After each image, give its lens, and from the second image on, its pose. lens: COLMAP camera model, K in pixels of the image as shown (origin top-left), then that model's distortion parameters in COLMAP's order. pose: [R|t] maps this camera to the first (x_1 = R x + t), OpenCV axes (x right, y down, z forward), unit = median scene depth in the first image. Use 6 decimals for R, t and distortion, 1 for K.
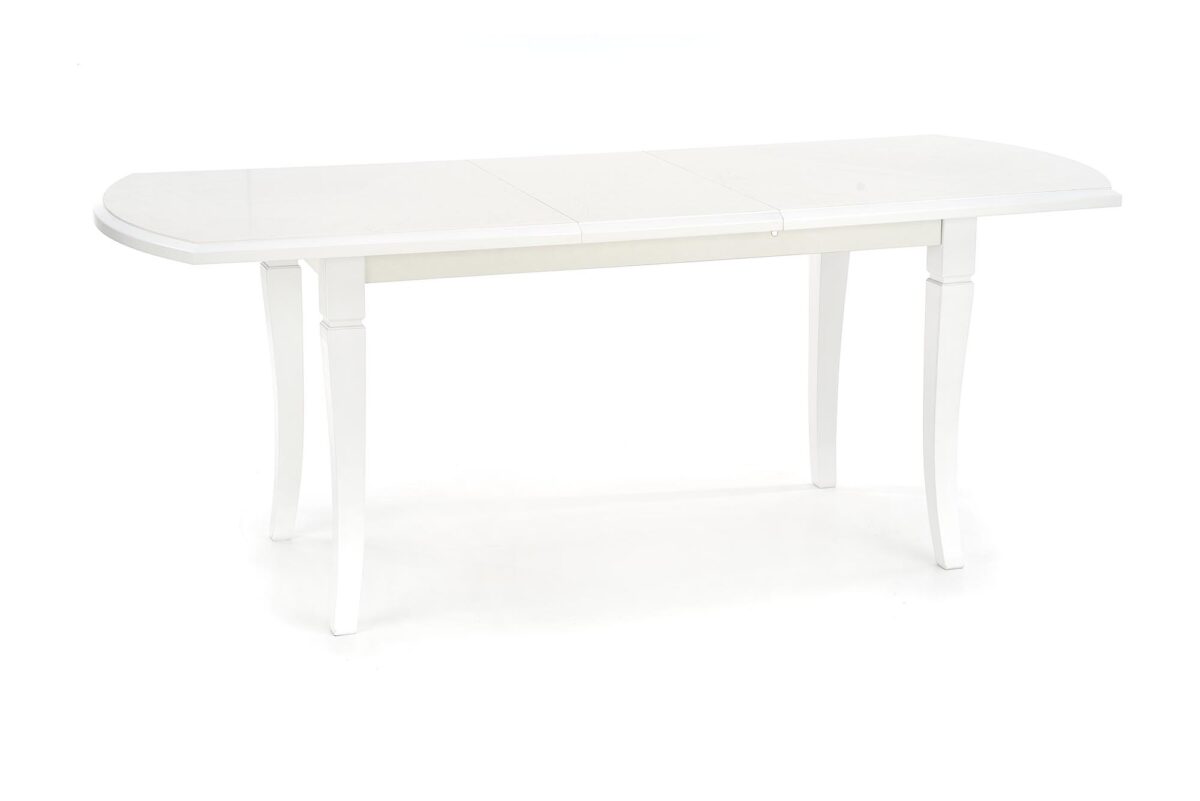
lens RADIAL K [[2535.6, 0, 602.2], [0, 2535.6, 405.2], [0, 0, 1]] dist [0.542284, 0.000000]
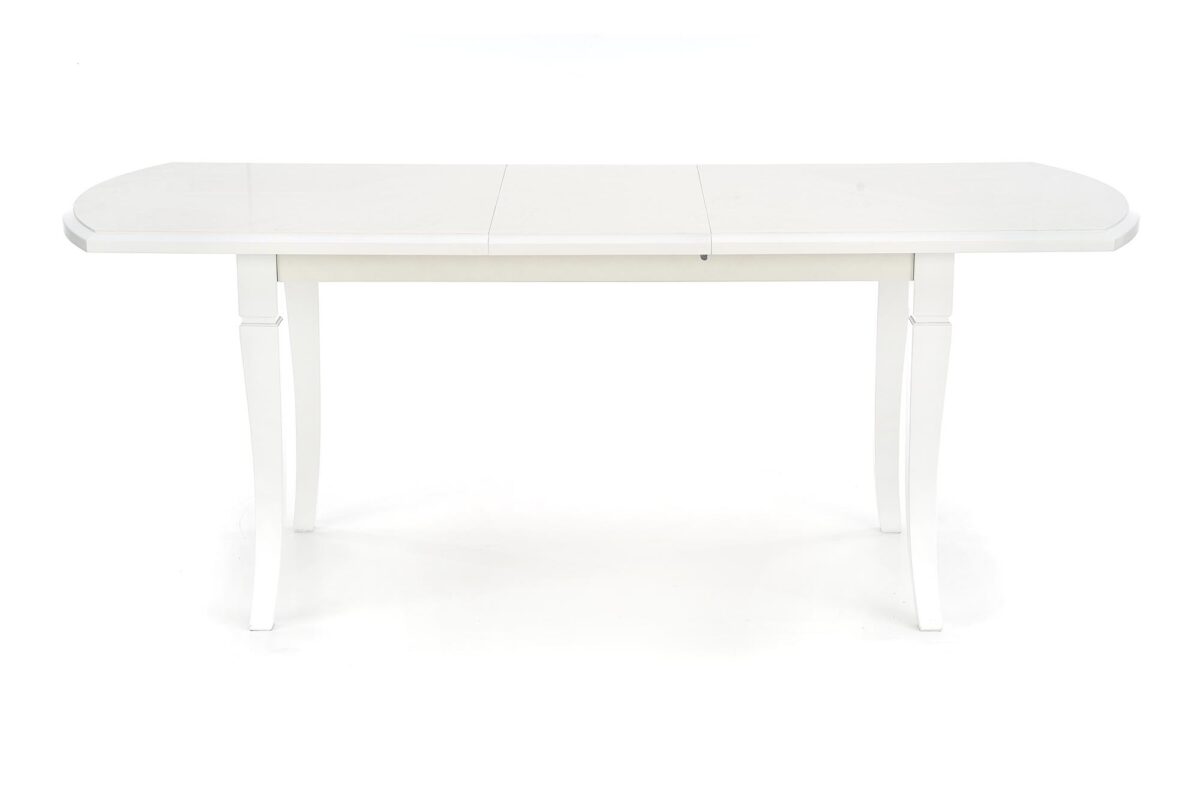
lens RADIAL K [[2535.6, 0, 601.5], [0, 2535.6, 398.5], [0, 0, 1]] dist [0.542284, 0.000000]
pose [[0.939641, 0.078837, -0.332957, 0.338675], [-0.077501, 0.996842, 0.017313, -0.027395], [0.333270, 0.009536, 0.942783, 0.090277]]
